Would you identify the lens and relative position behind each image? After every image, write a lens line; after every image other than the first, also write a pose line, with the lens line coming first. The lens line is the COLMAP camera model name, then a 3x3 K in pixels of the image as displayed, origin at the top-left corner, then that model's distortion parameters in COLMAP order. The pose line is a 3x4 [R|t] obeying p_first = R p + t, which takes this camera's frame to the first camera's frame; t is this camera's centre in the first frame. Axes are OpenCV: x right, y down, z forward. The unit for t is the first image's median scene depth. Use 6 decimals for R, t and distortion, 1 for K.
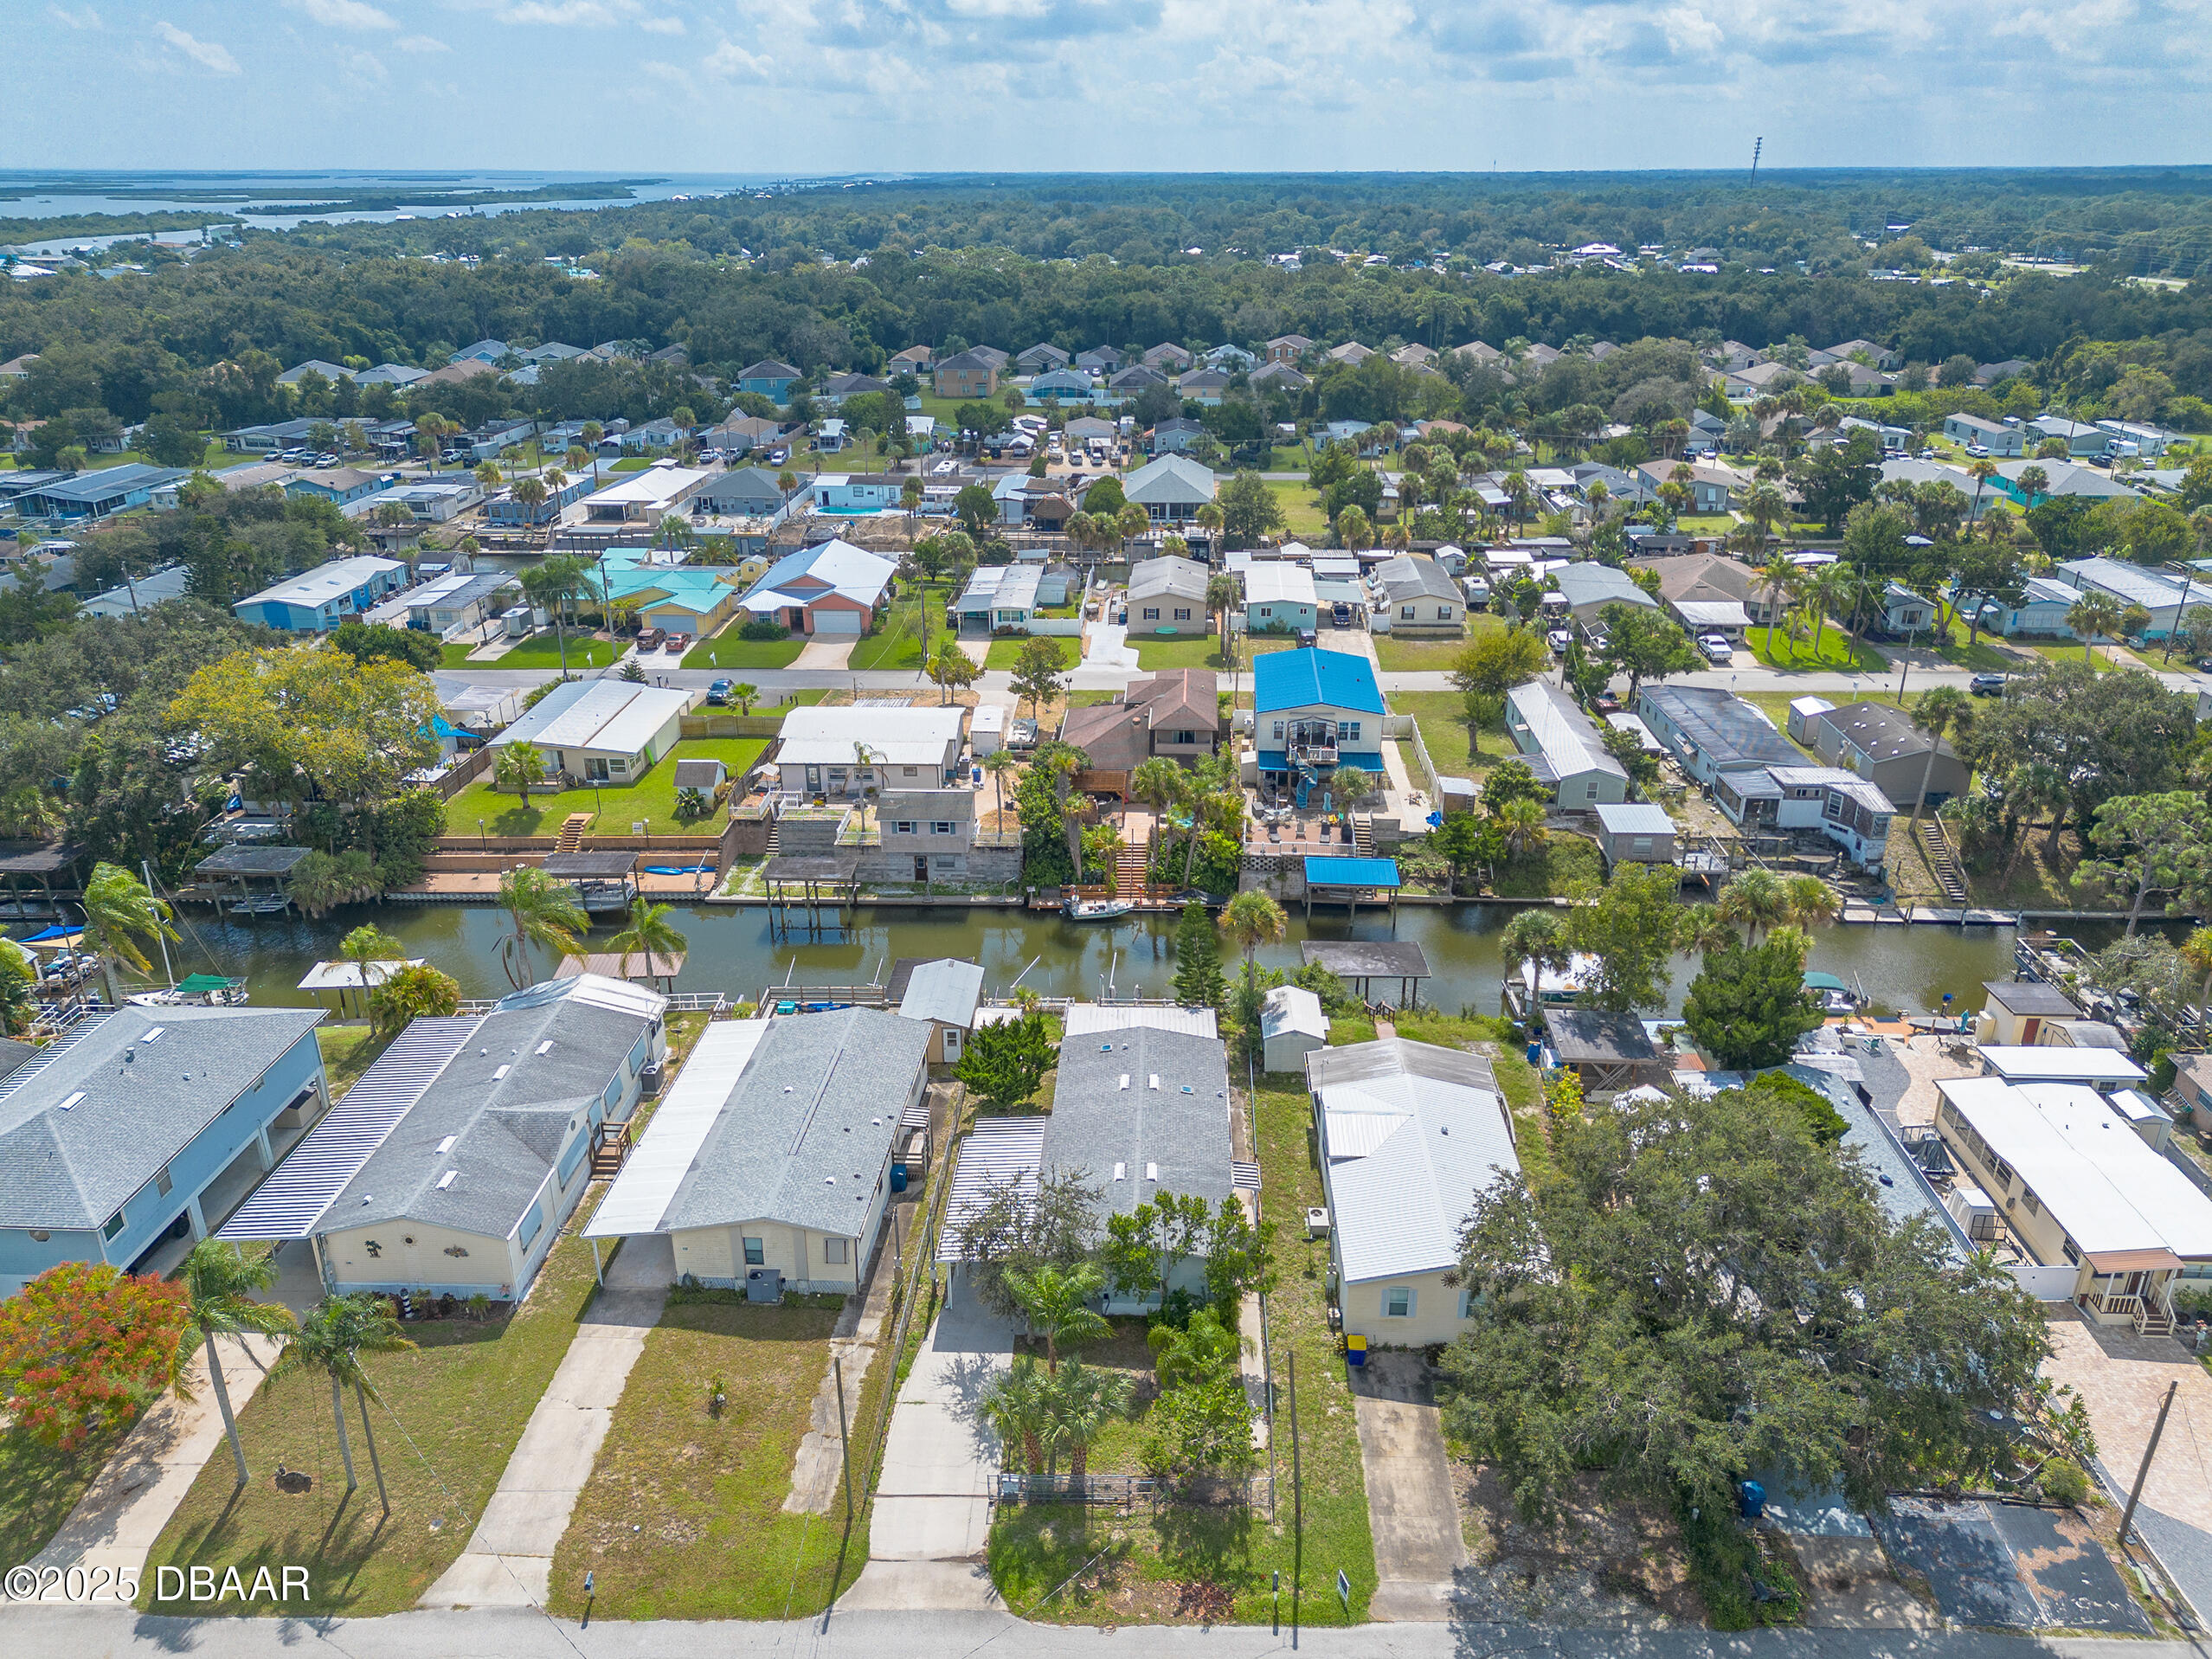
lens RADIAL K [[1559.6, 0, 1131.3], [0, 1559.6, 825.4], [0, 0, 1]] dist [0.107501, -0.125859]
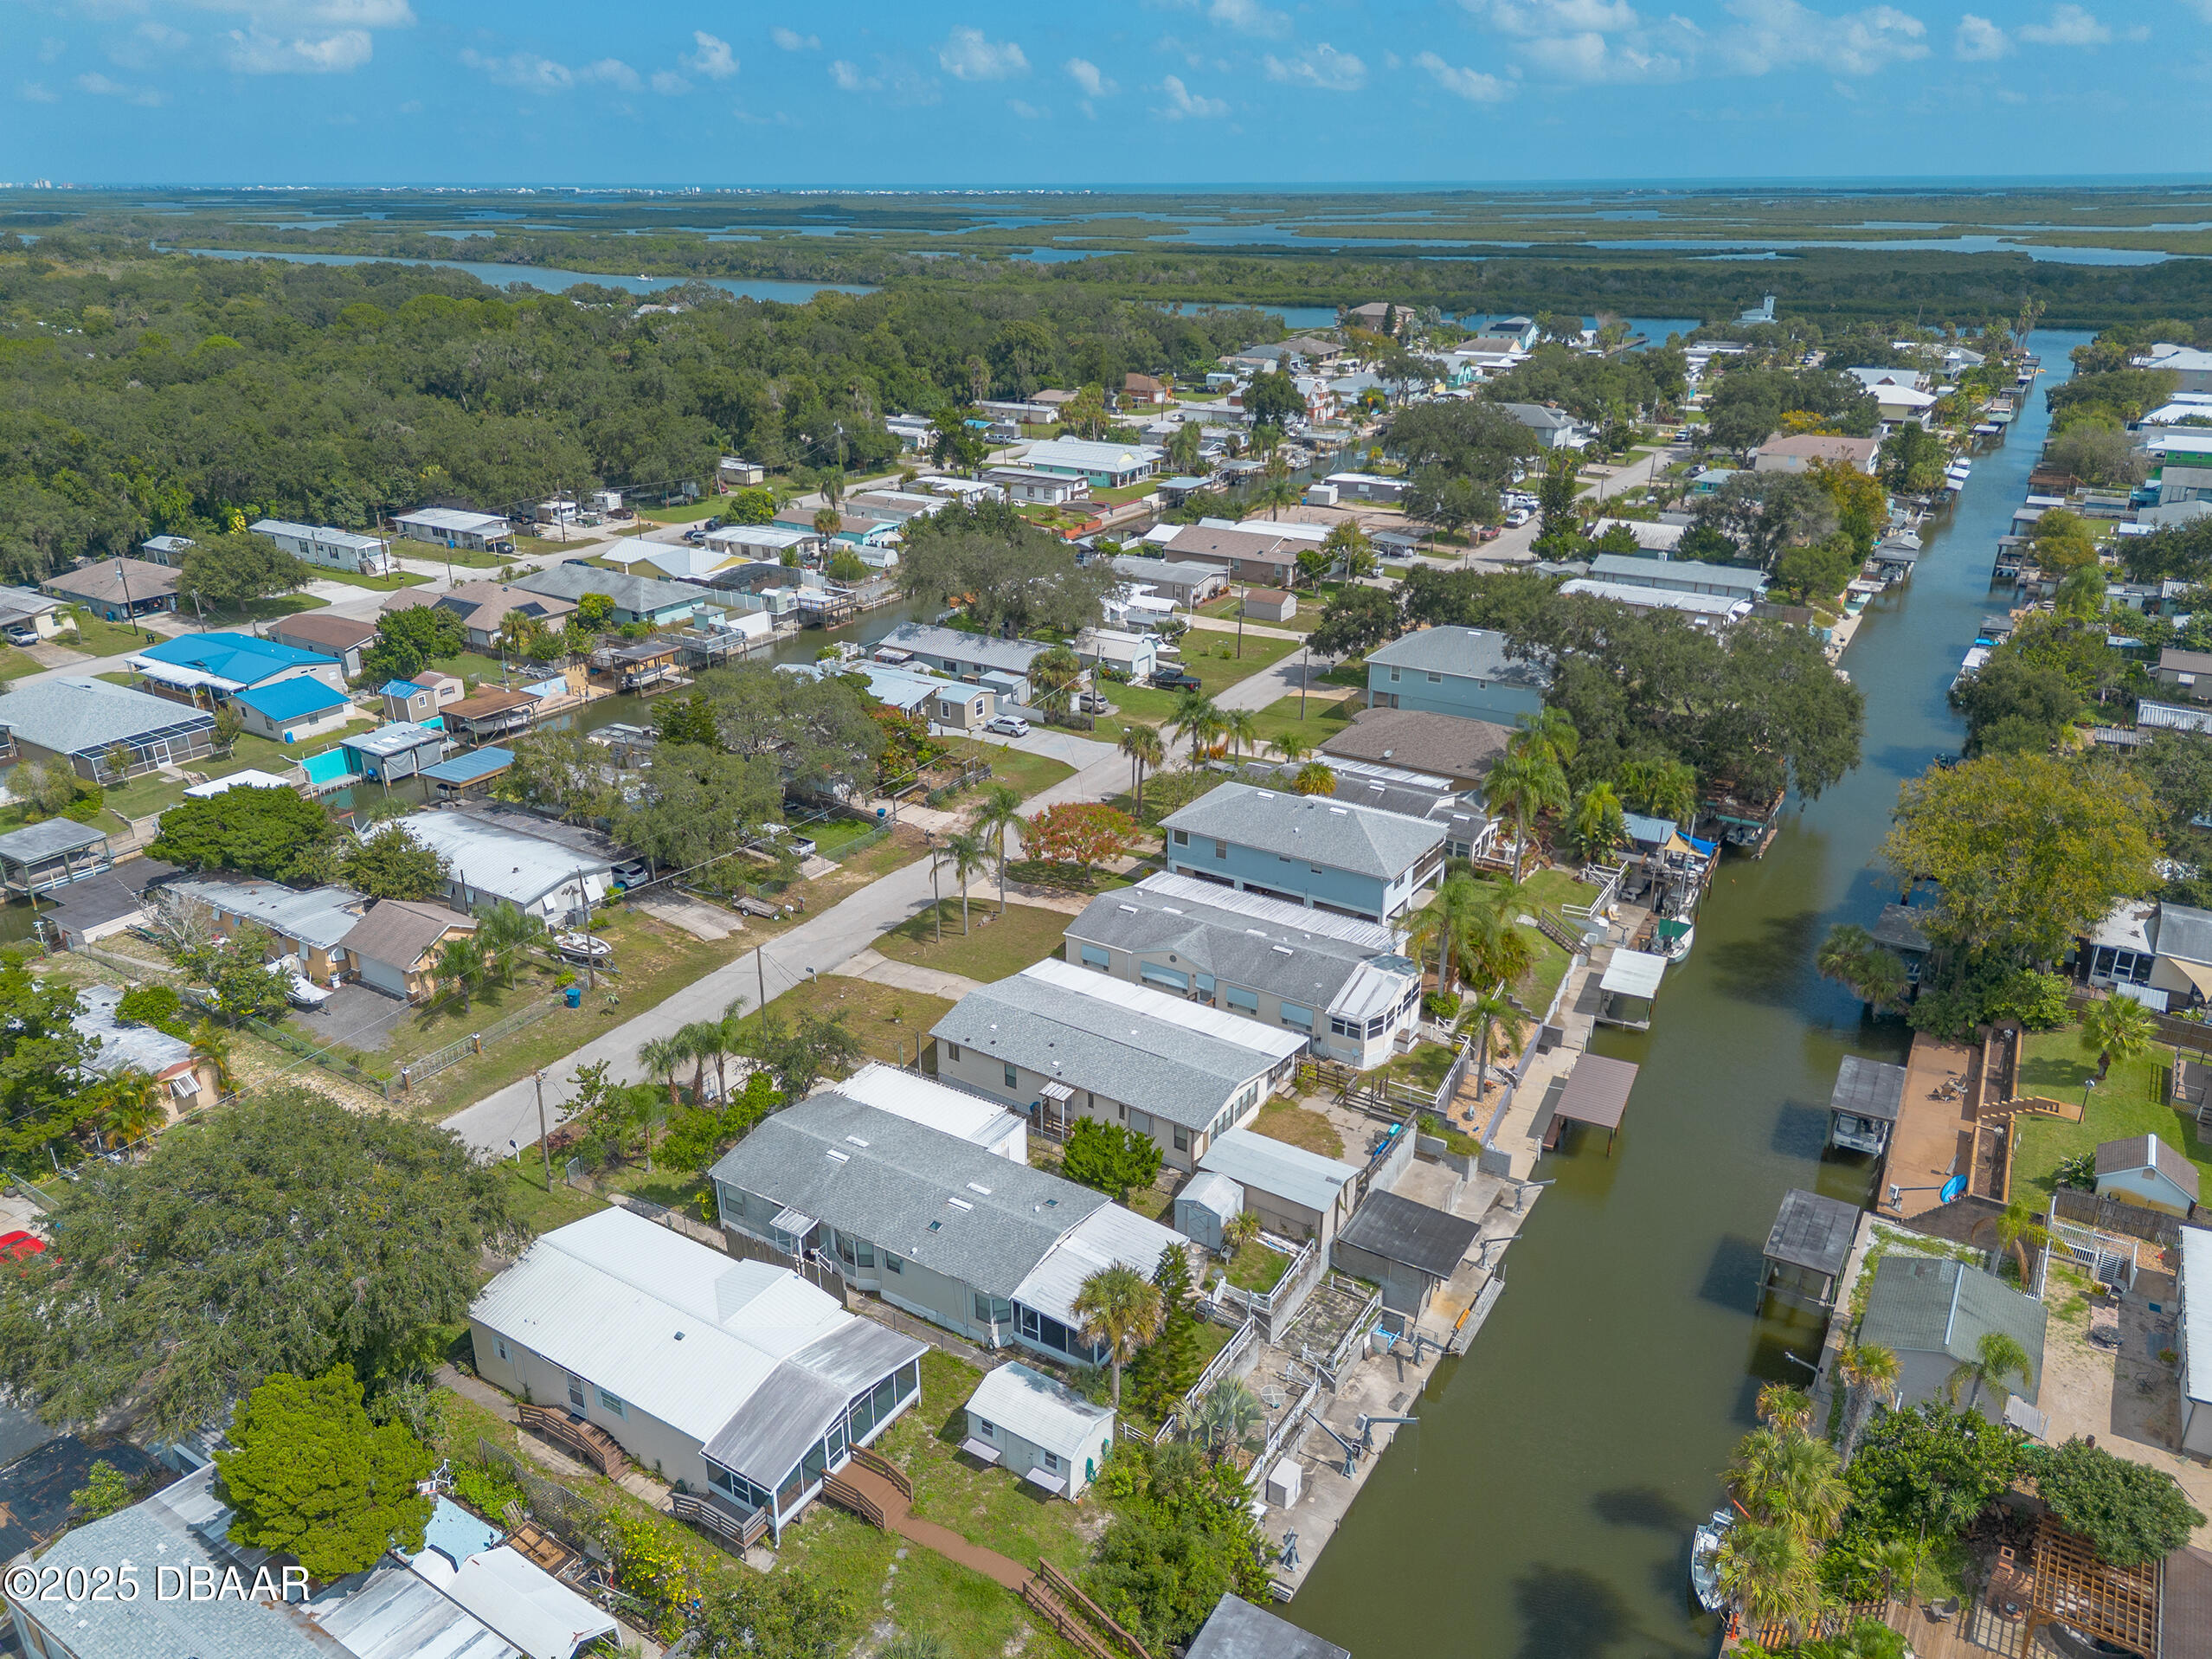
lens RADIAL K [[1562.4, 0, 1100.7], [0, 1562.4, 833.7], [0, 0, 1]] dist [0.078790, -0.074404]
pose [[-0.510624, 0.335102, -0.791814, 0.434252], [-0.324441, 0.777747, 0.538375, -0.368759], [0.796242, 0.531804, -0.288416, 0.818083]]
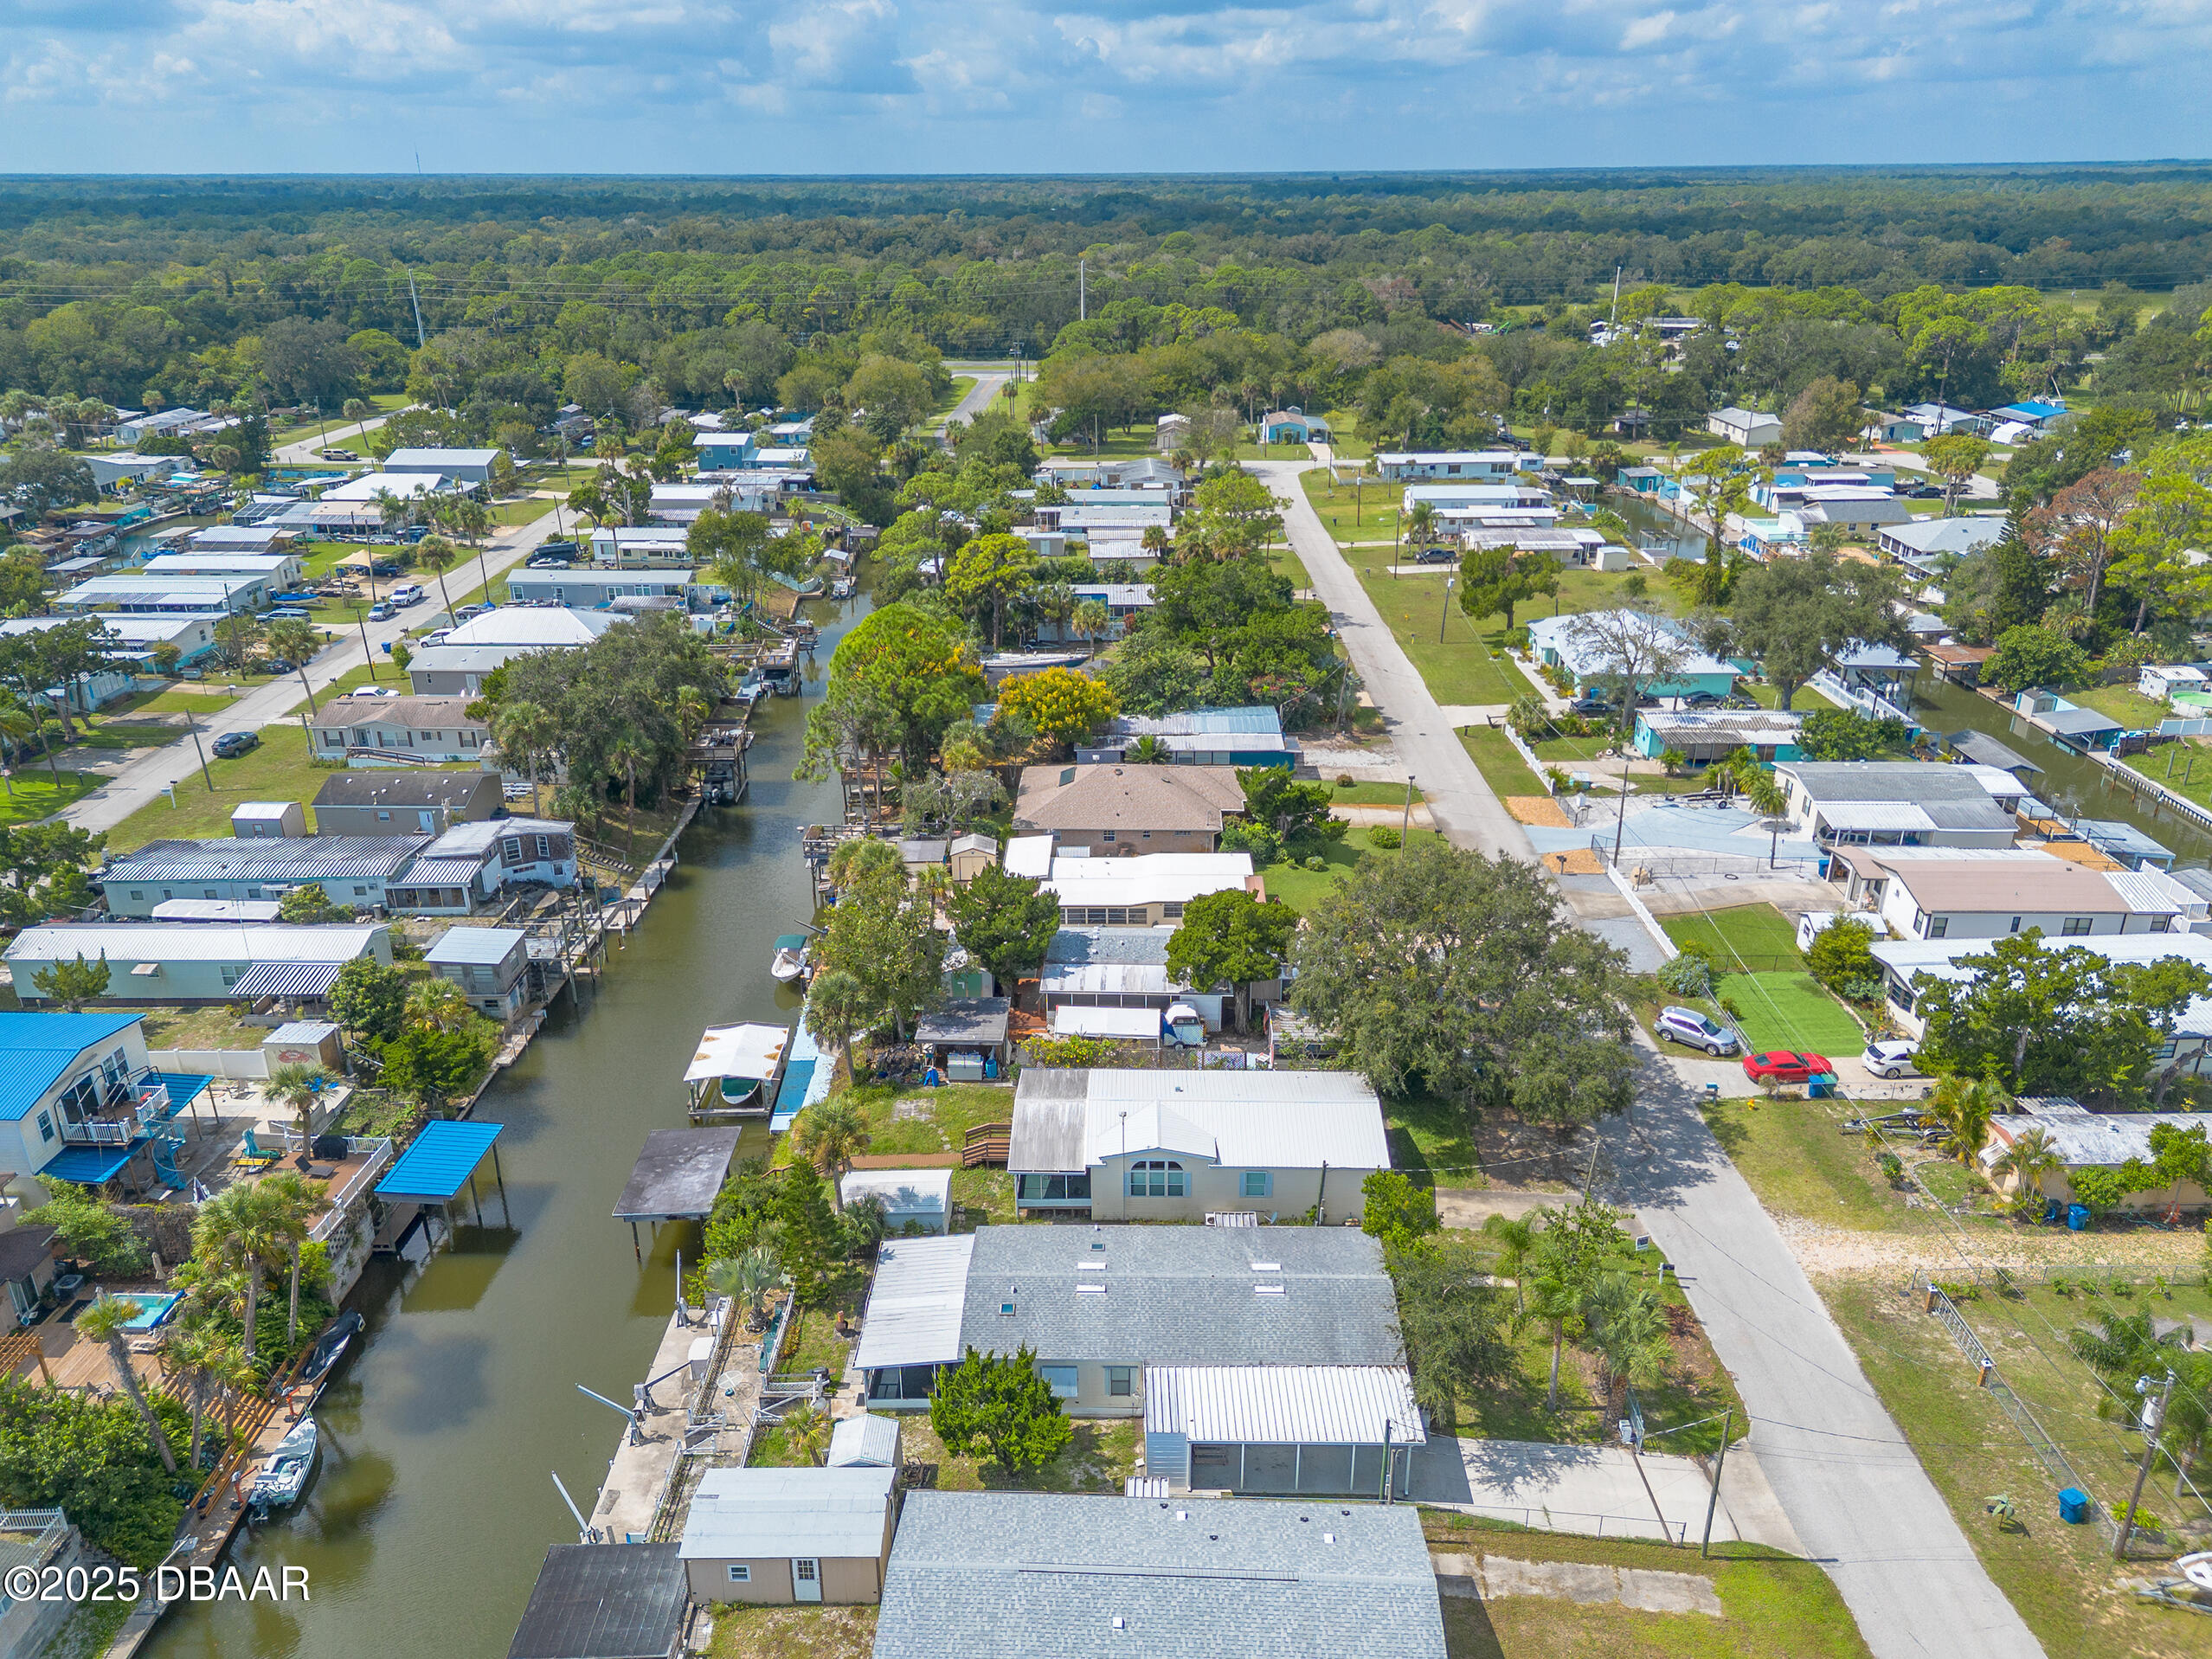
lens RADIAL K [[1517.3, 0, 1095.6], [0, 1517.3, 889.8], [0, 0, 1]] dist [0.073767, -0.067333]
pose [[-0.011444, -0.422676, 0.906208, -0.446647], [0.388827, 0.833063, 0.393470, -0.230999], [-0.921240, 0.356862, 0.154814, 0.530266]]
